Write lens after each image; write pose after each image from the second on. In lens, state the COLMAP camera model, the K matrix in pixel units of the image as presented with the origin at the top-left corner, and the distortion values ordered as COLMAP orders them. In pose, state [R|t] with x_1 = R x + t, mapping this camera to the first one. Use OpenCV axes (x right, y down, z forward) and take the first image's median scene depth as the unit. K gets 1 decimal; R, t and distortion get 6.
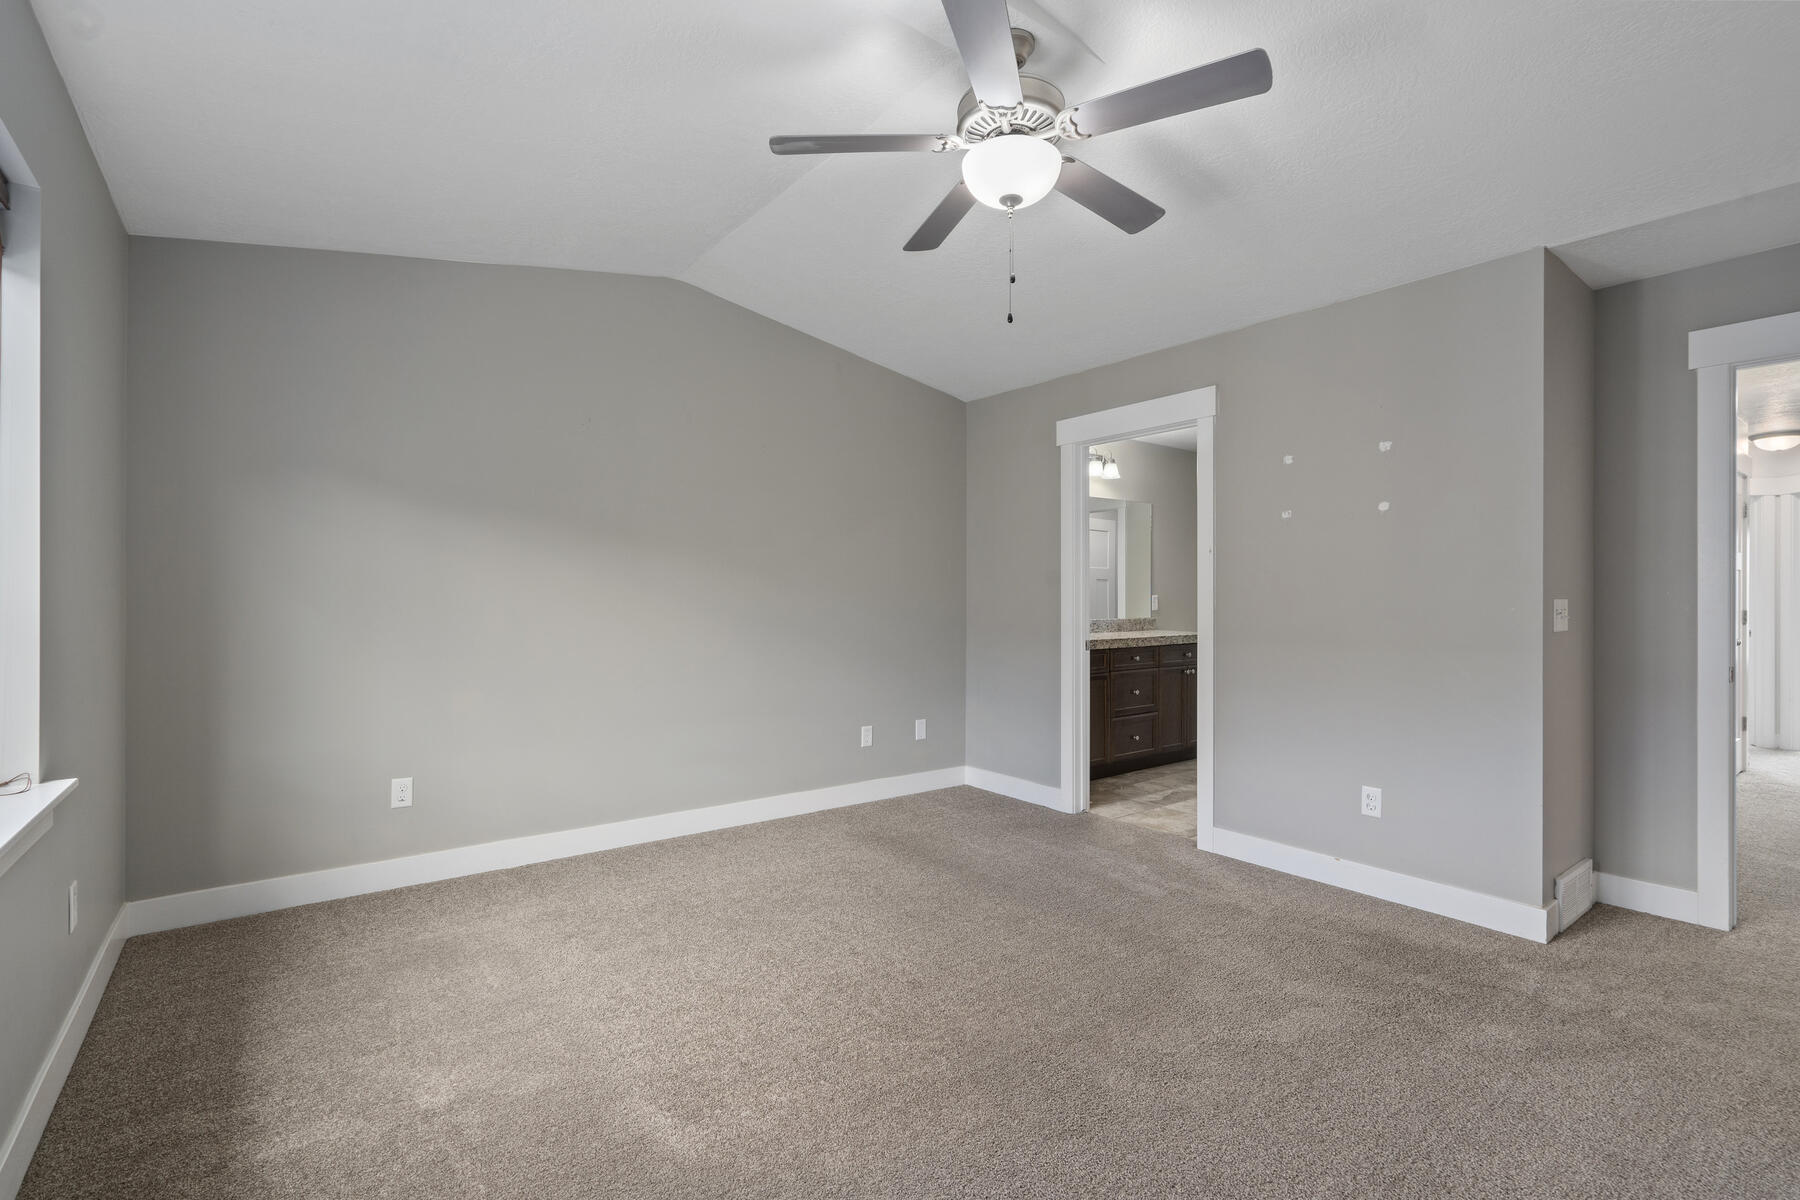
lens RADIAL K [[815.7, 0, 899.5], [0, 815.7, 609.8], [0, 0, 1]] dist [-0.002775, 0.000246]
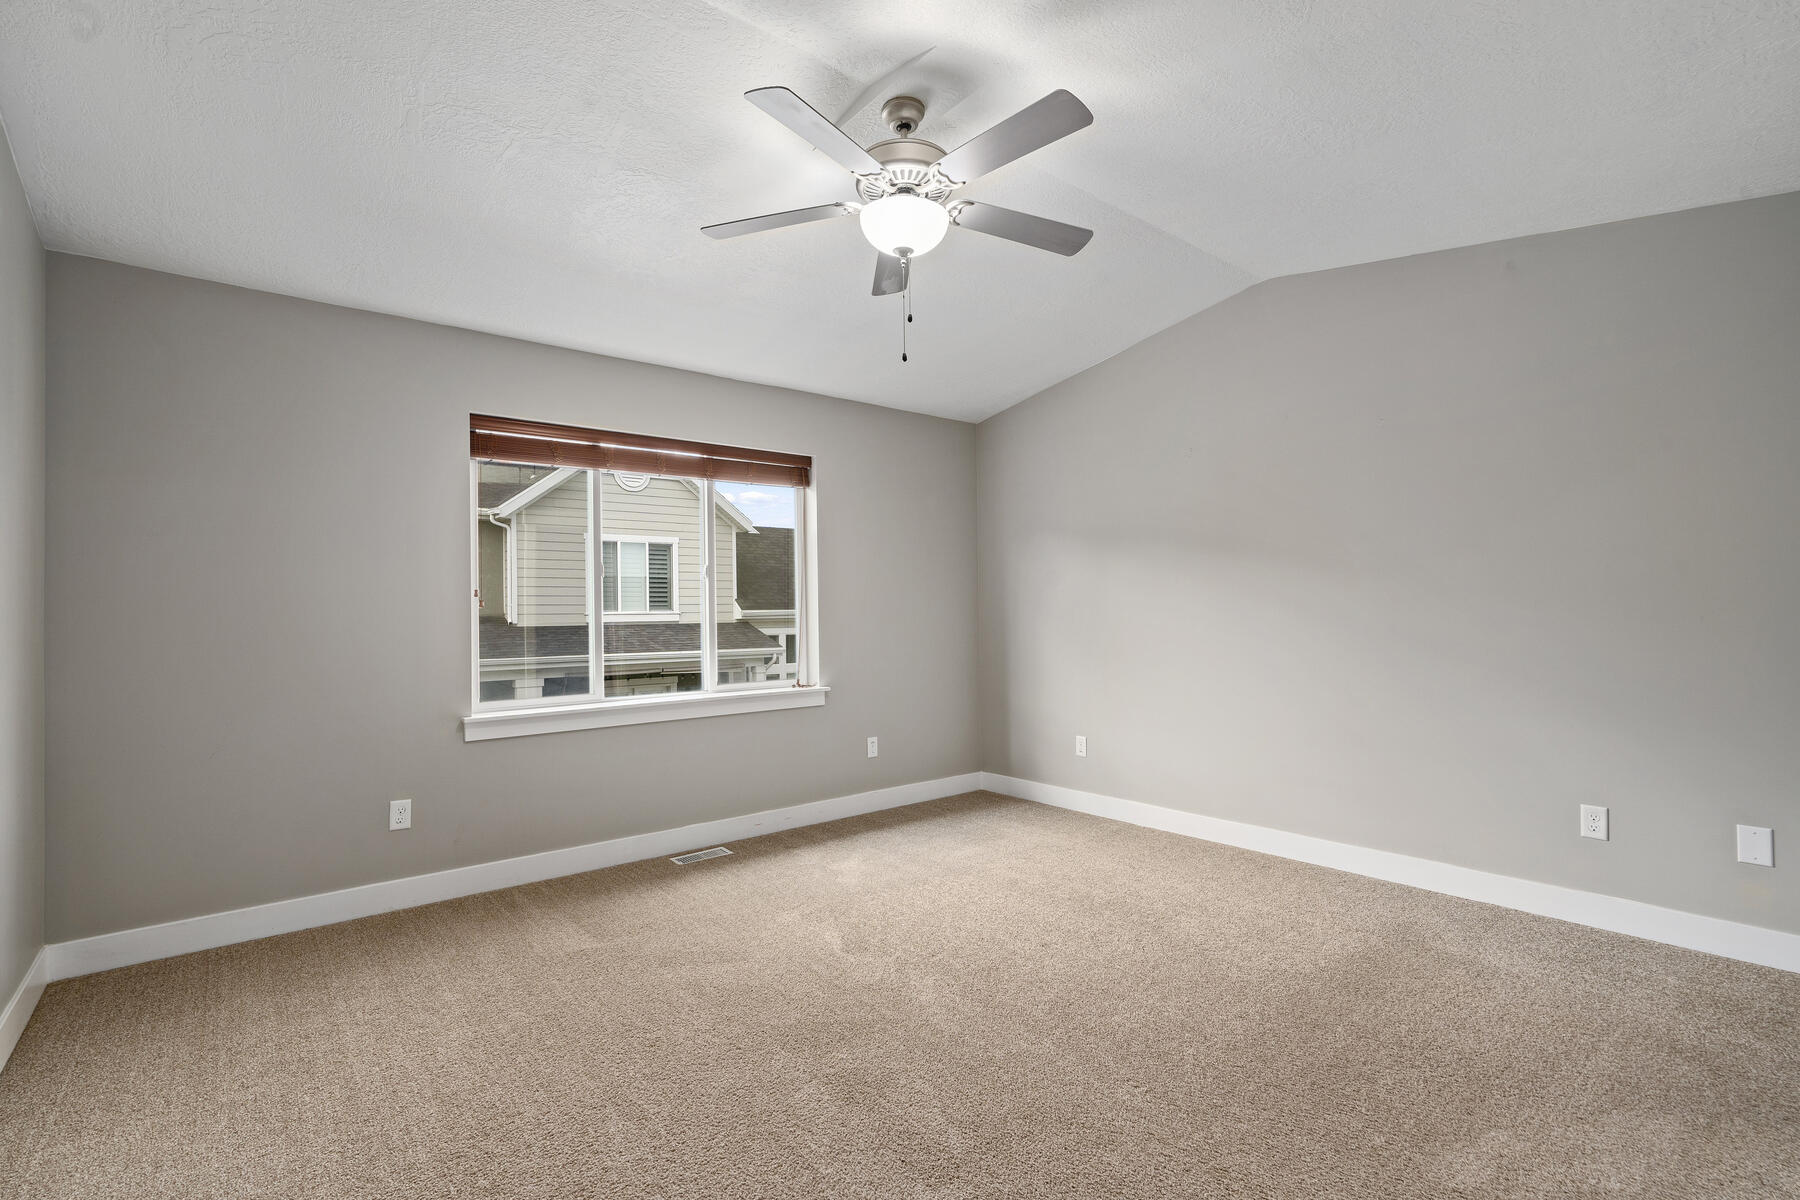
lens RADIAL K [[815.7, 0, 899.5], [0, 815.7, 609.8], [0, 0, 1]] dist [-0.002775, 0.000246]
pose [[0.015806, -0.007829, -0.999844, 0.866776], [0.004390, 0.999960, -0.007760, -0.008676], [0.999865, -0.004267, 0.015840, 0.679559]]
